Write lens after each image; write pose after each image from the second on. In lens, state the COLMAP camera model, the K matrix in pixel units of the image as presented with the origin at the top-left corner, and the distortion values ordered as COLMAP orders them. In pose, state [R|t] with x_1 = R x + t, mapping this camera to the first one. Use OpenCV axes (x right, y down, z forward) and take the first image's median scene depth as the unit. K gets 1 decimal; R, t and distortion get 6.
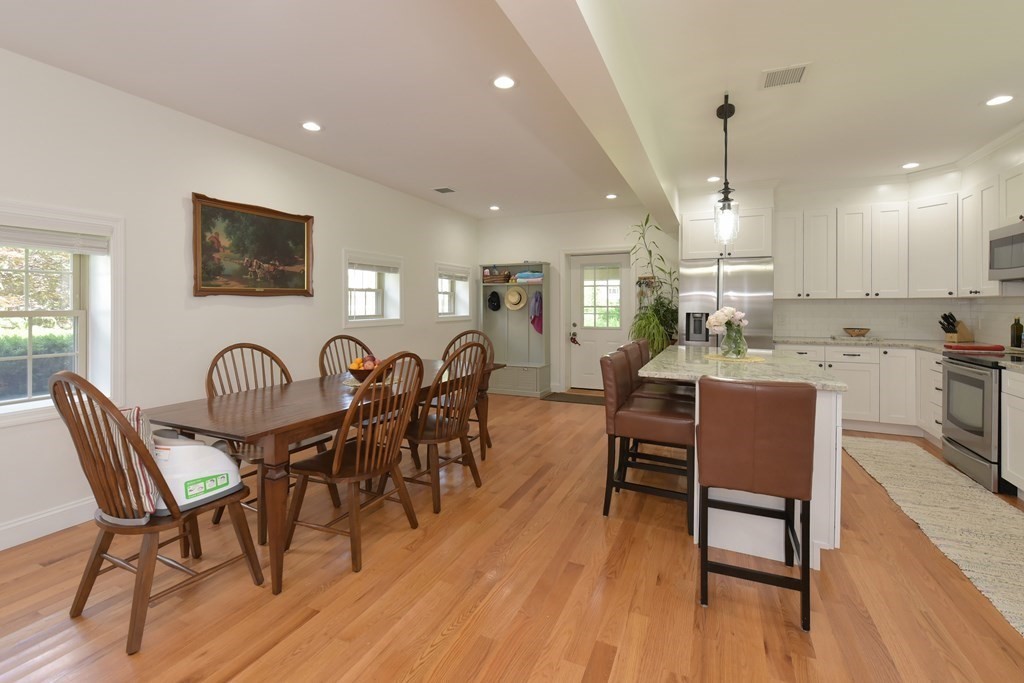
lens RADIAL K [[448.0, 0, 511.2], [0, 448.0, 306.2], [0, 0, 1]] dist [-0.001840, -0.000393]
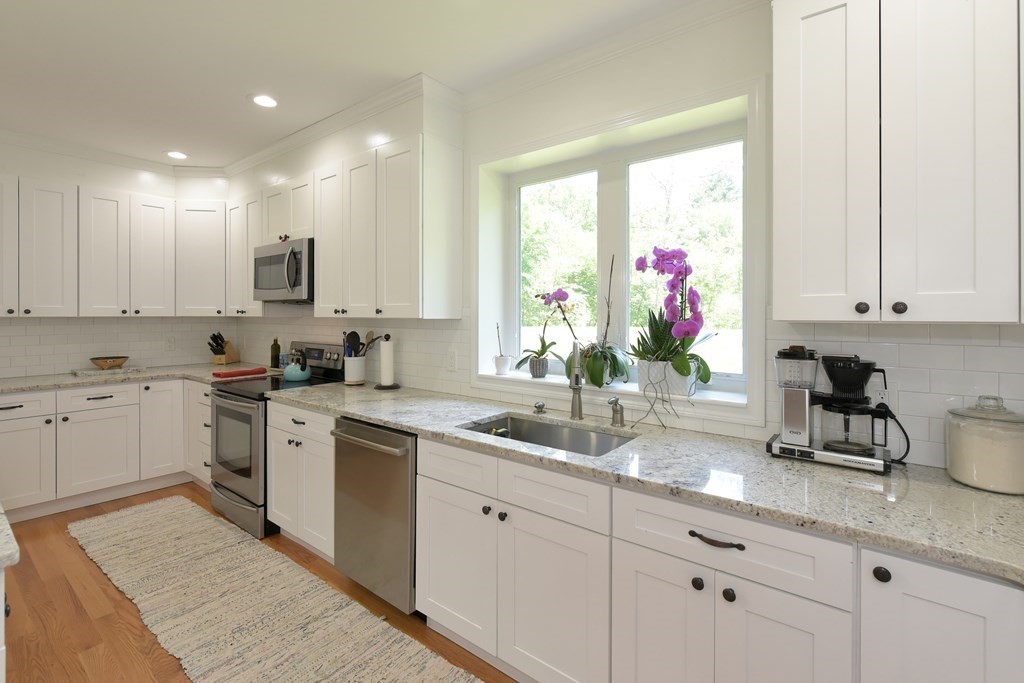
lens RADIAL K [[455.9, 0, 514.5], [0, 455.9, 314.3], [0, 0, 1]] dist [-0.001375, -0.000728]
pose [[0.217424, -0.002735, 0.976073, 0.239824], [0.000376, 0.999996, 0.002718, -0.029084], [-0.976077, -0.000224, 0.217424, 0.242897]]
